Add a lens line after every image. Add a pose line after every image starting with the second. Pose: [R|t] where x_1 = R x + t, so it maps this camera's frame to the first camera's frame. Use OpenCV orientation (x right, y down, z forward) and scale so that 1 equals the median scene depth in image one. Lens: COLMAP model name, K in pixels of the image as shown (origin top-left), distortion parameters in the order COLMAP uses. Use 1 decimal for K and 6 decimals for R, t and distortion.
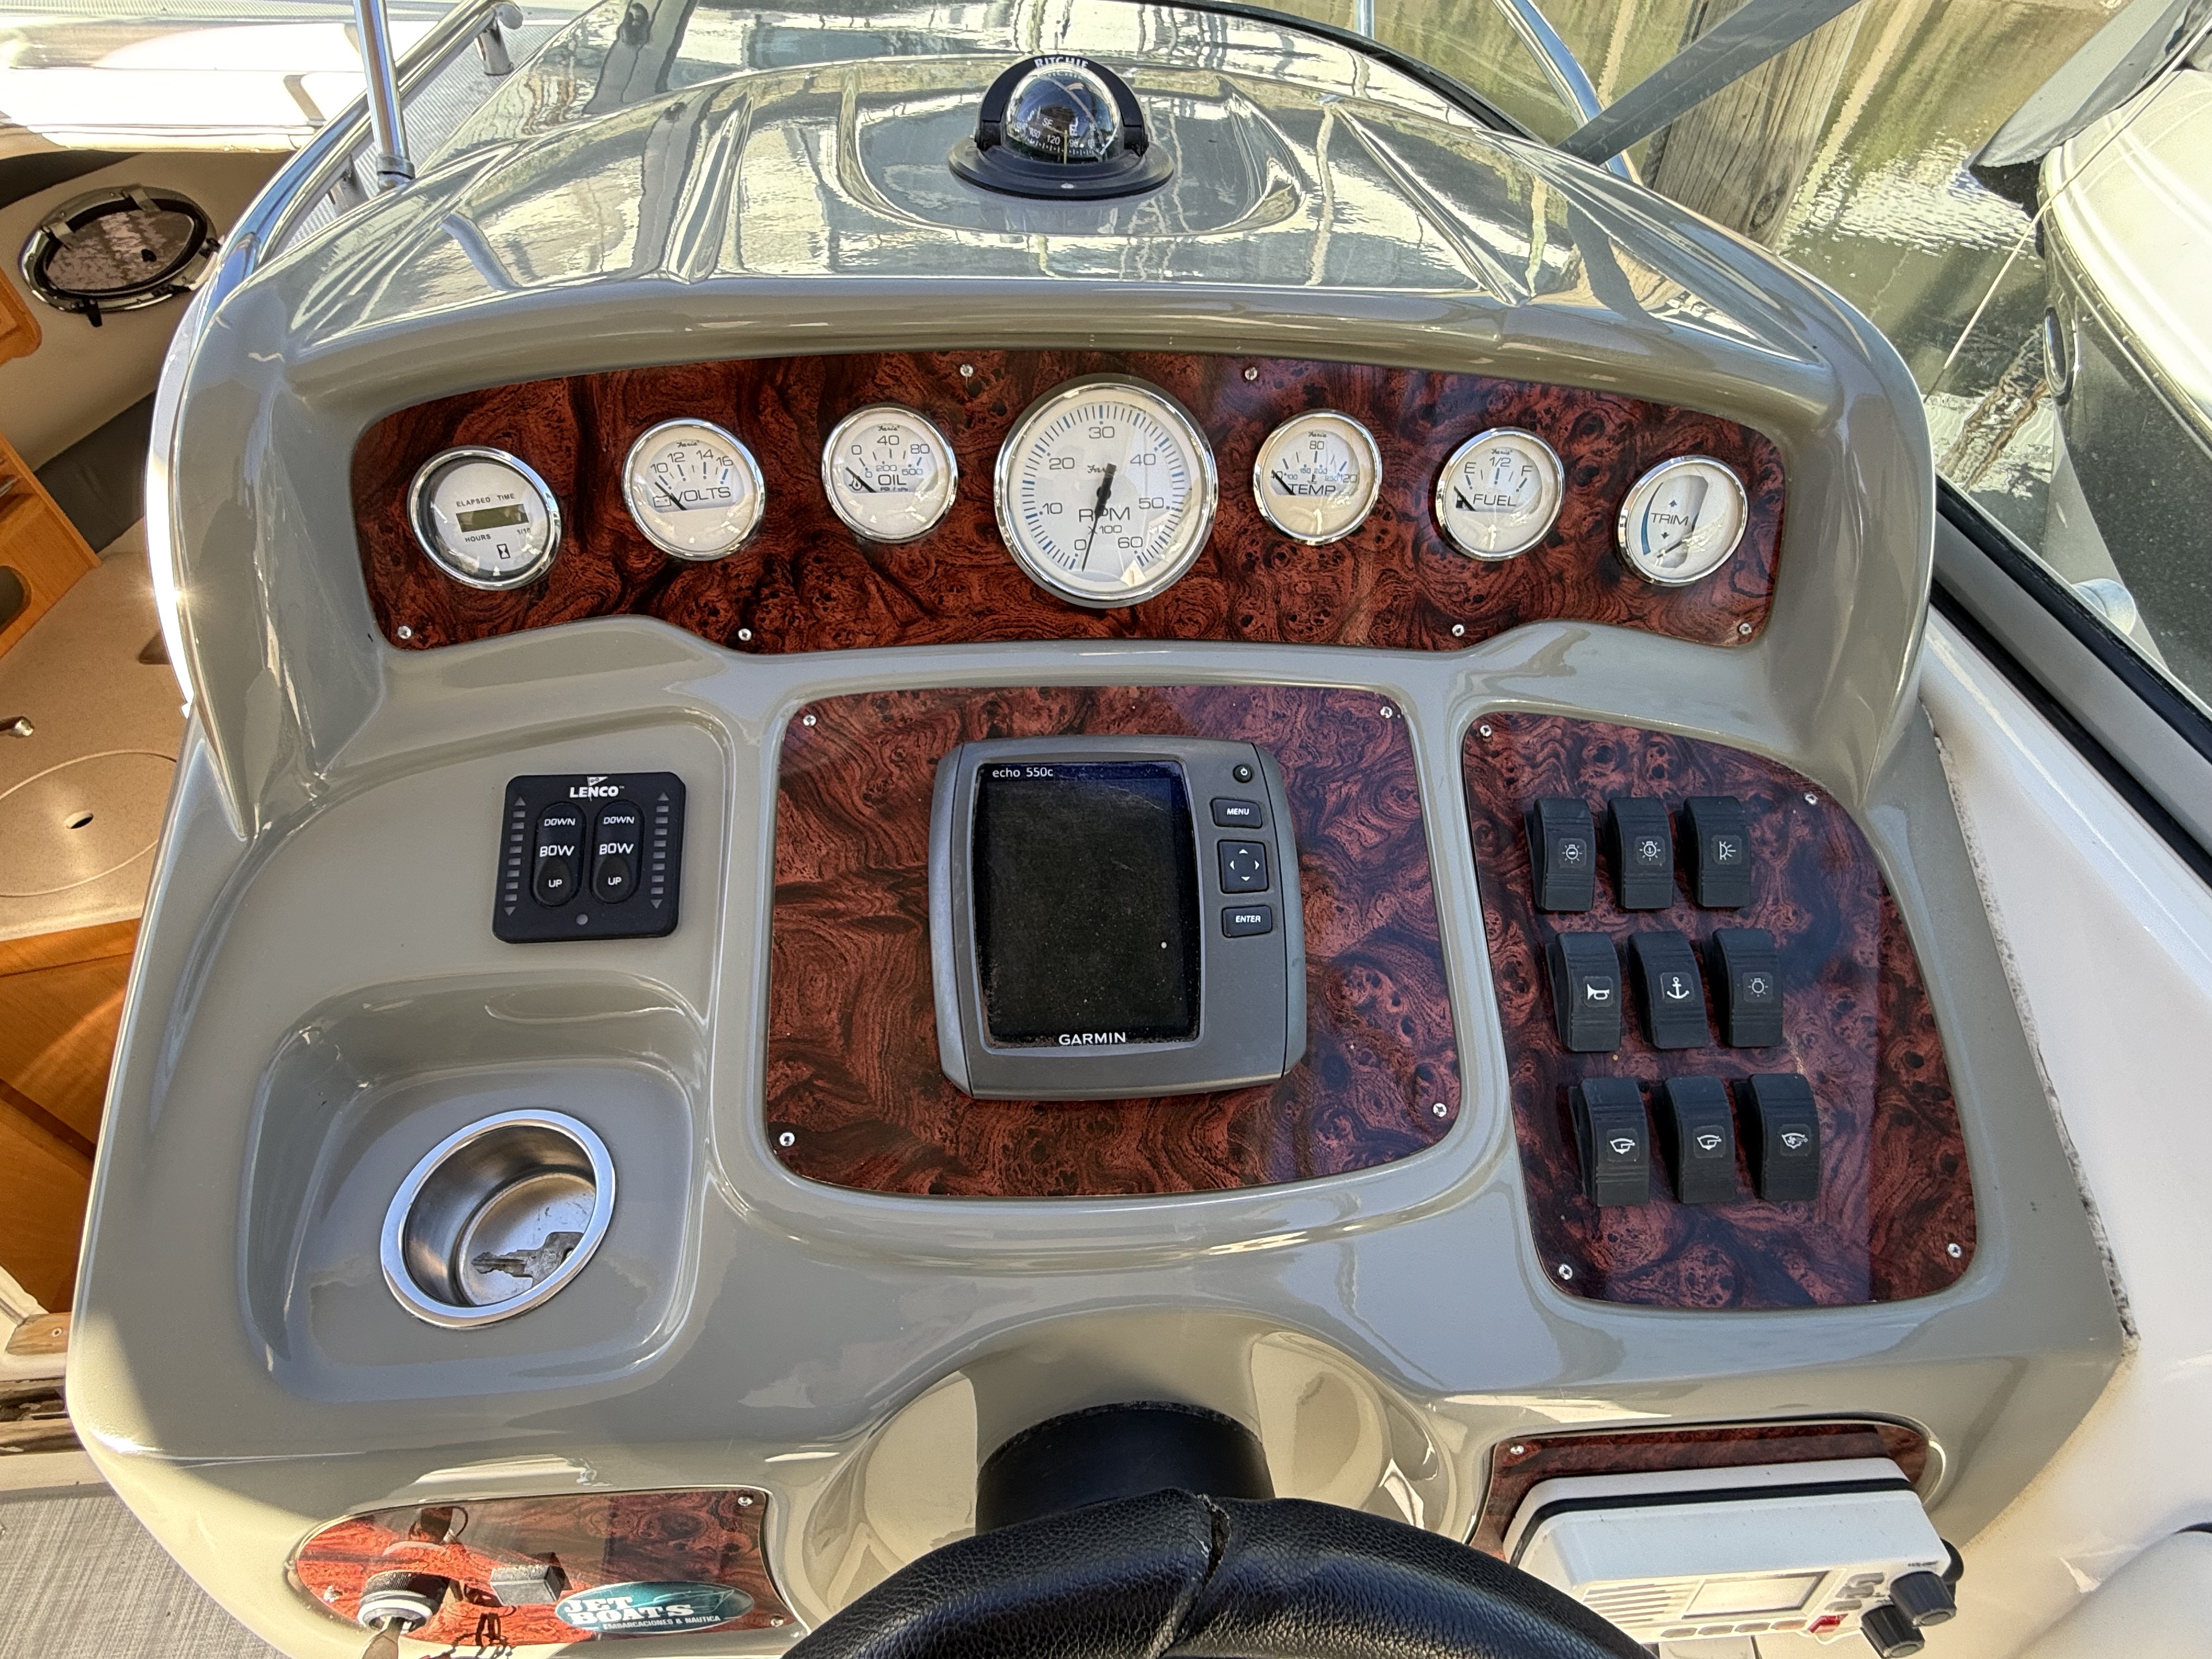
lens RADIAL K [[1102.2, 0, 1068.6], [0, 1102.2, 828.1], [0, 0, 1]] dist [-0.002317, -0.000557]
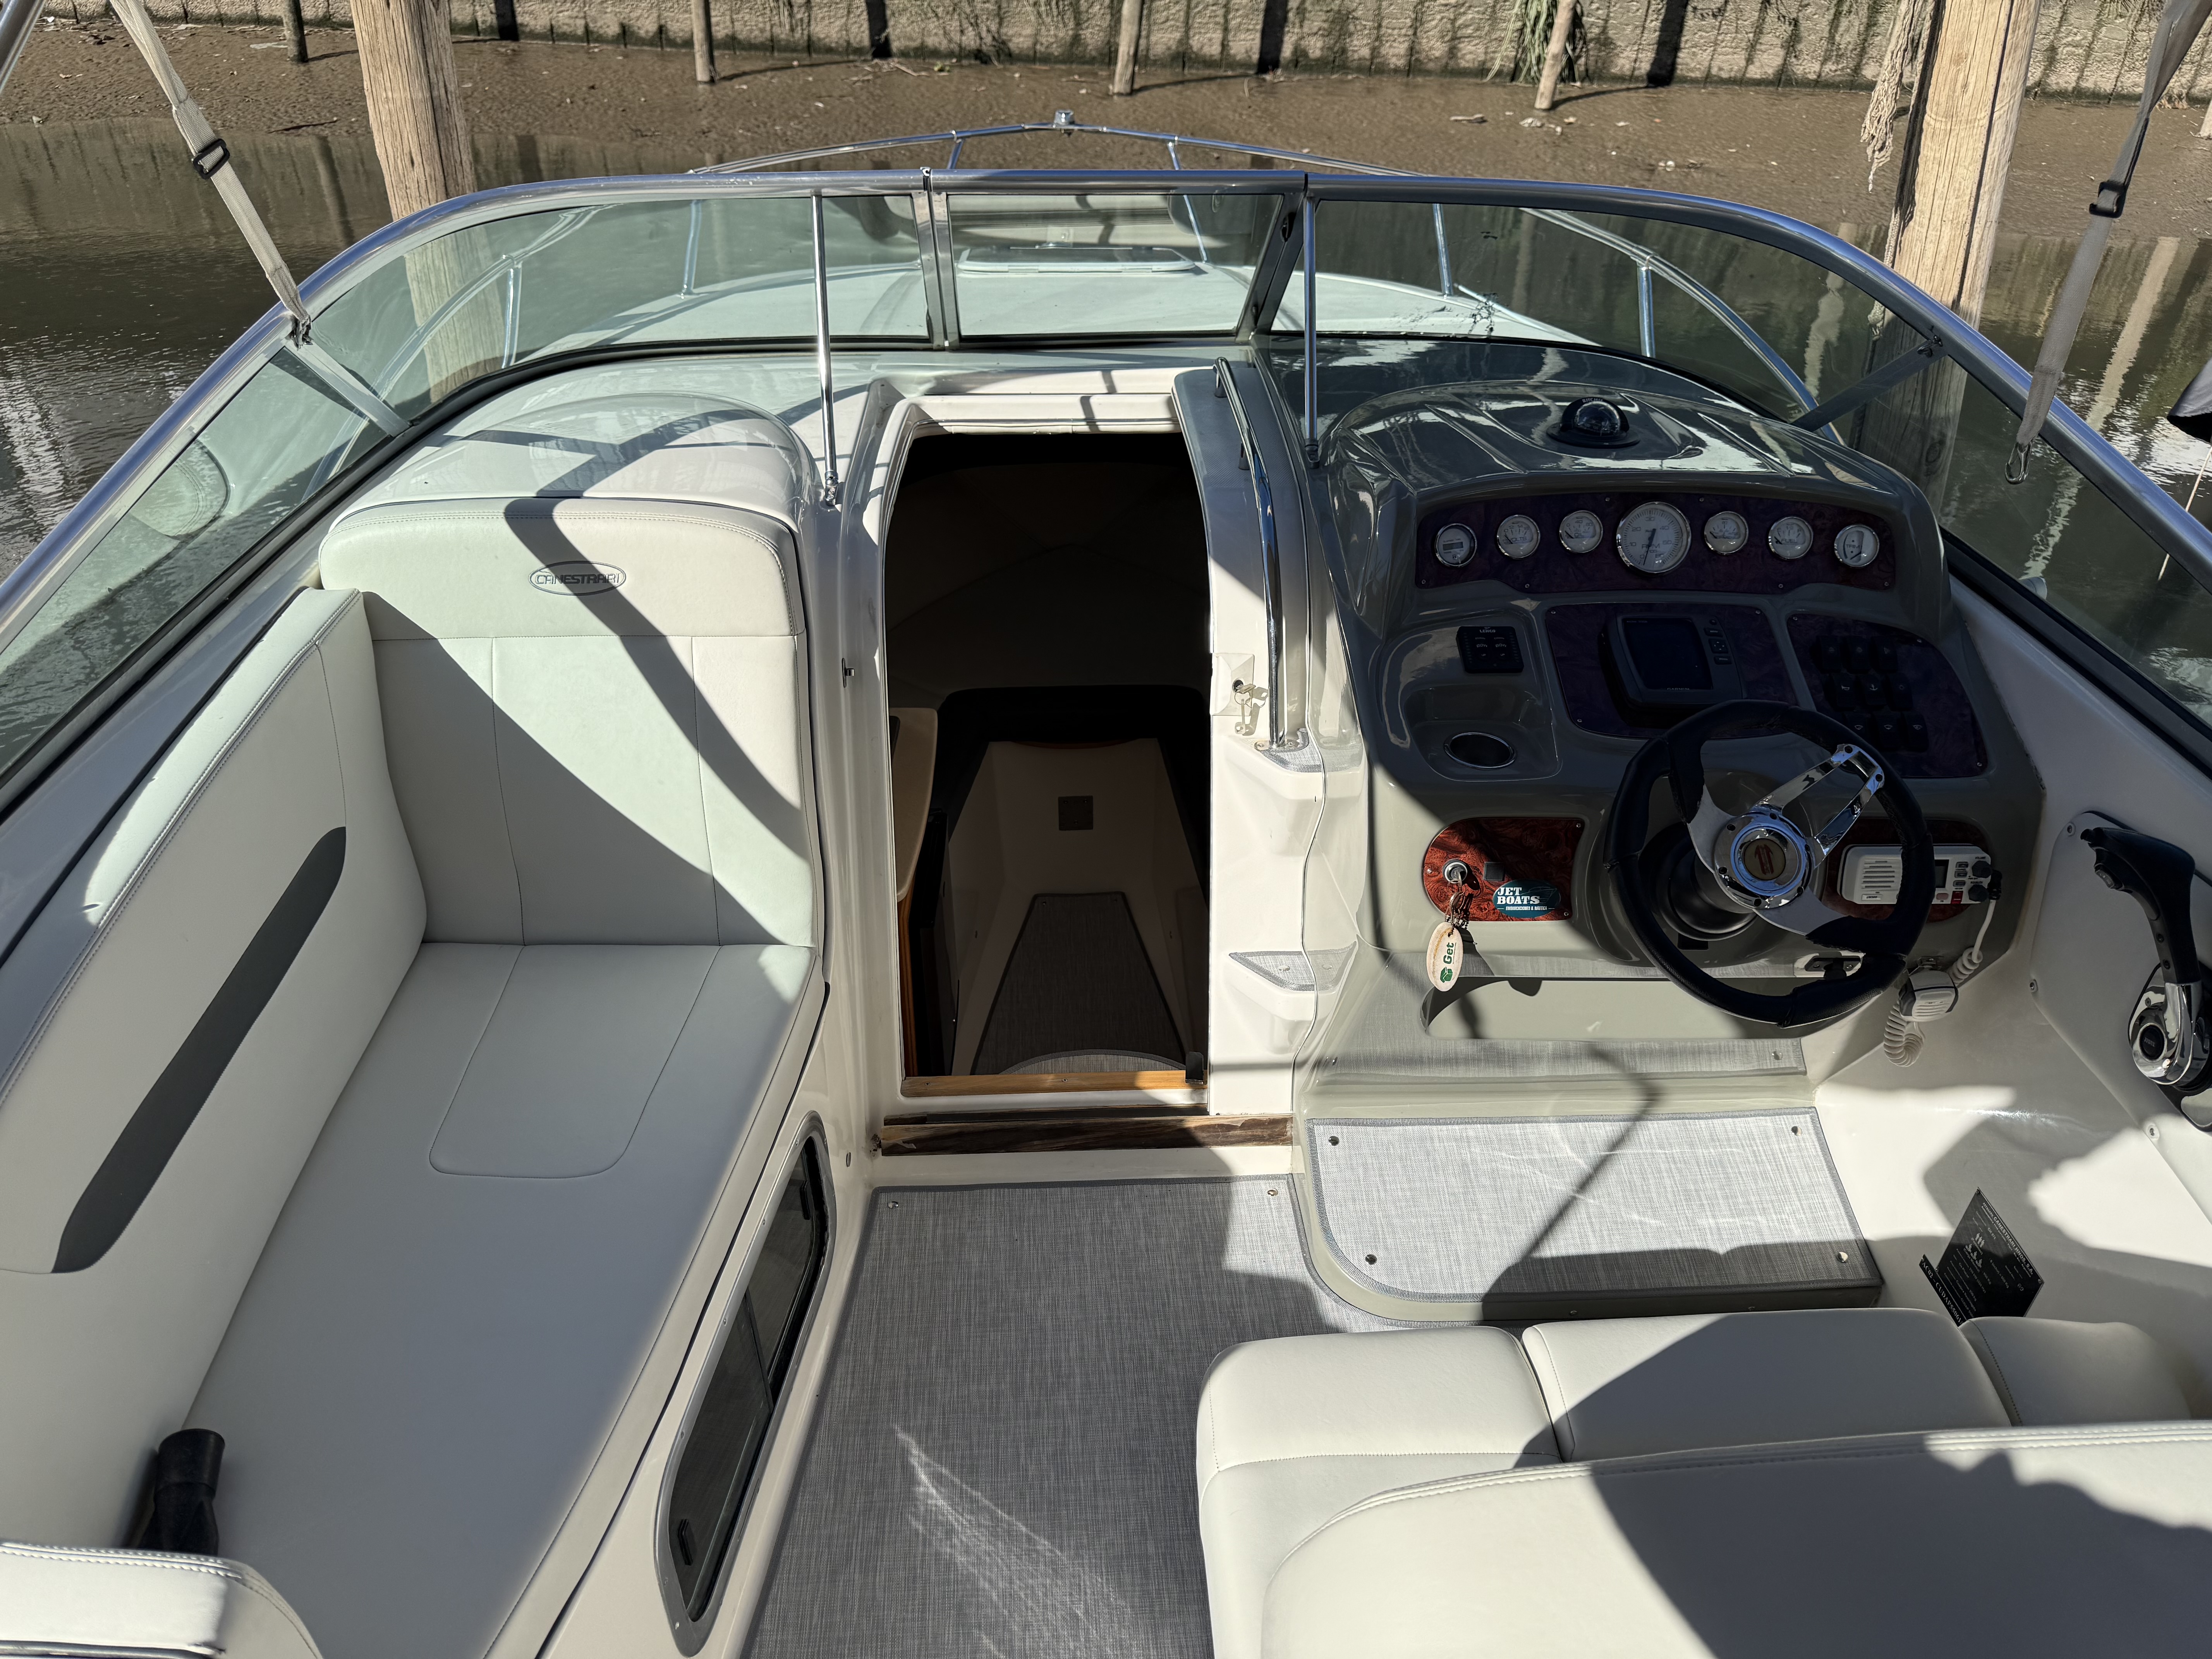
lens RADIAL K [[1531.1, 0, 1121.0], [0, 1531.1, 833.2], [0, 0, 1]] dist [0.084574, -0.106325]
pose [[0.999643, -0.000472, -0.026719, -1.260740], [-0.006918, 0.961198, -0.275771, 1.581342], [0.025812, 0.275857, 0.960852, -2.750812]]
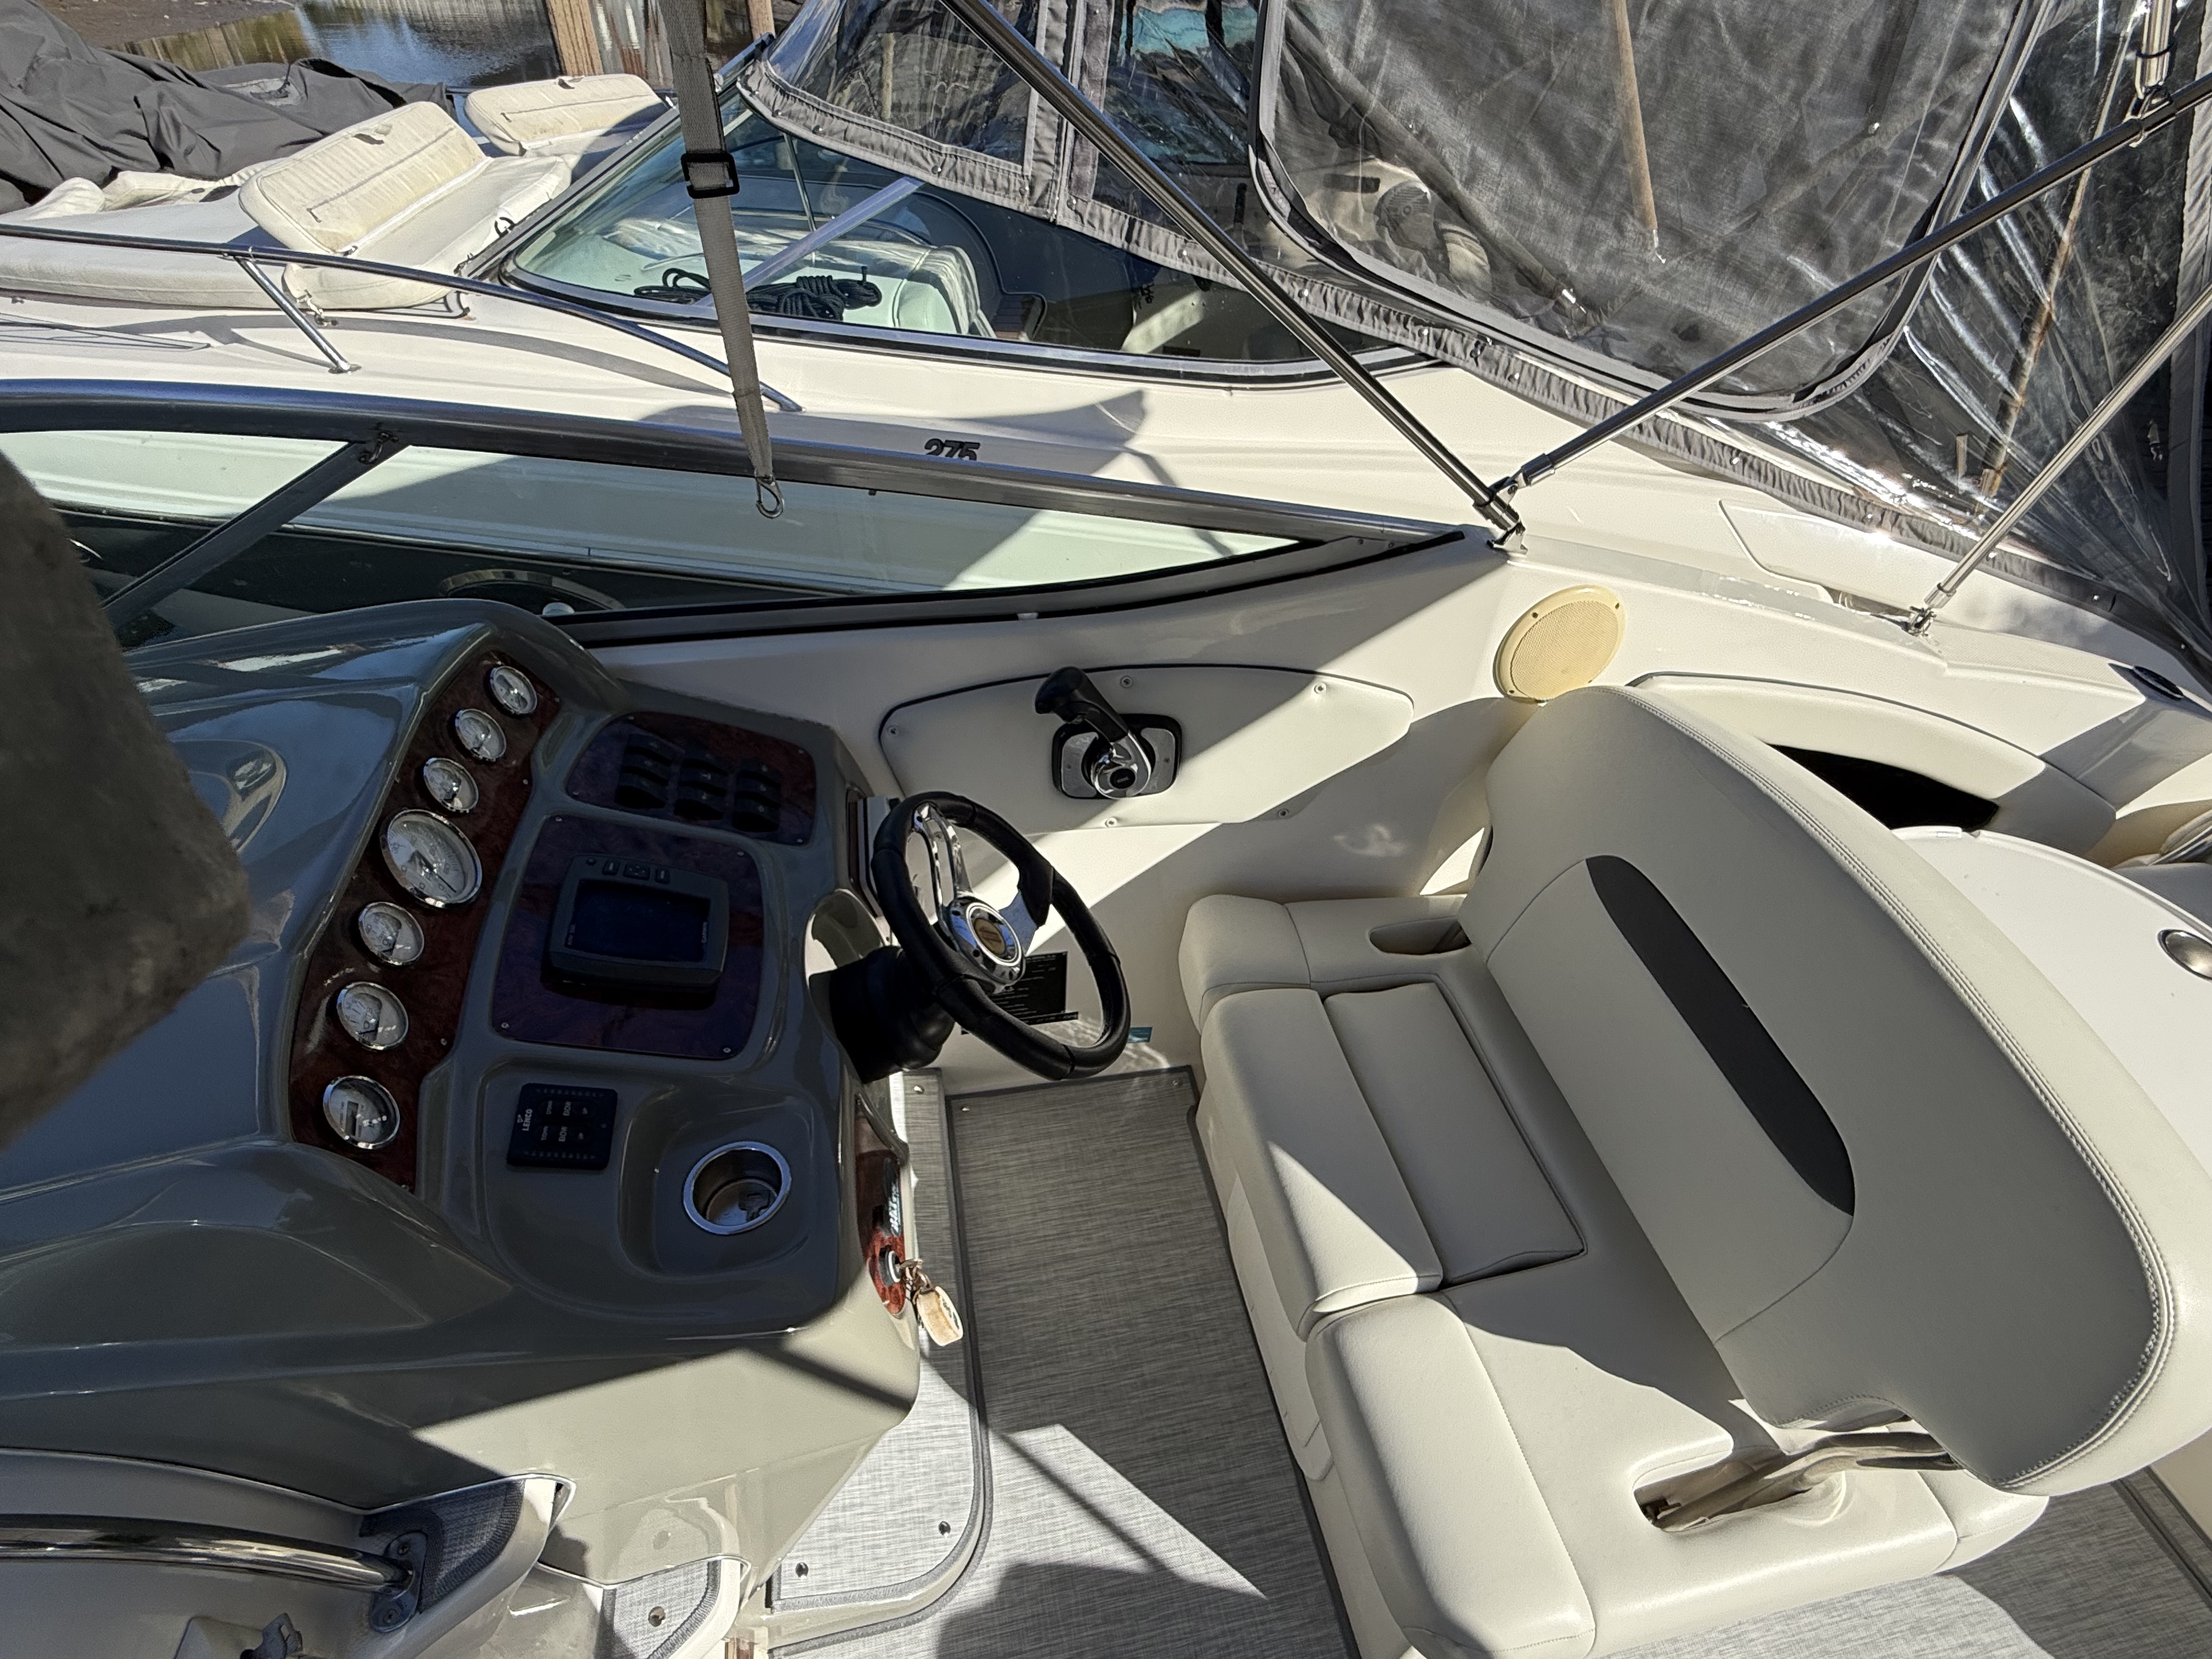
lens RADIAL K [[1102.2, 0, 1068.6], [0, 1102.2, 828.1], [0, 0, 1]] dist [-0.002317, -0.000557]
pose [[-0.110455, -0.696443, 0.709061, -1.449162], [0.721290, 0.434651, 0.539276, -0.566928], [-0.683769, 0.571004, 0.454328, -0.711740]]
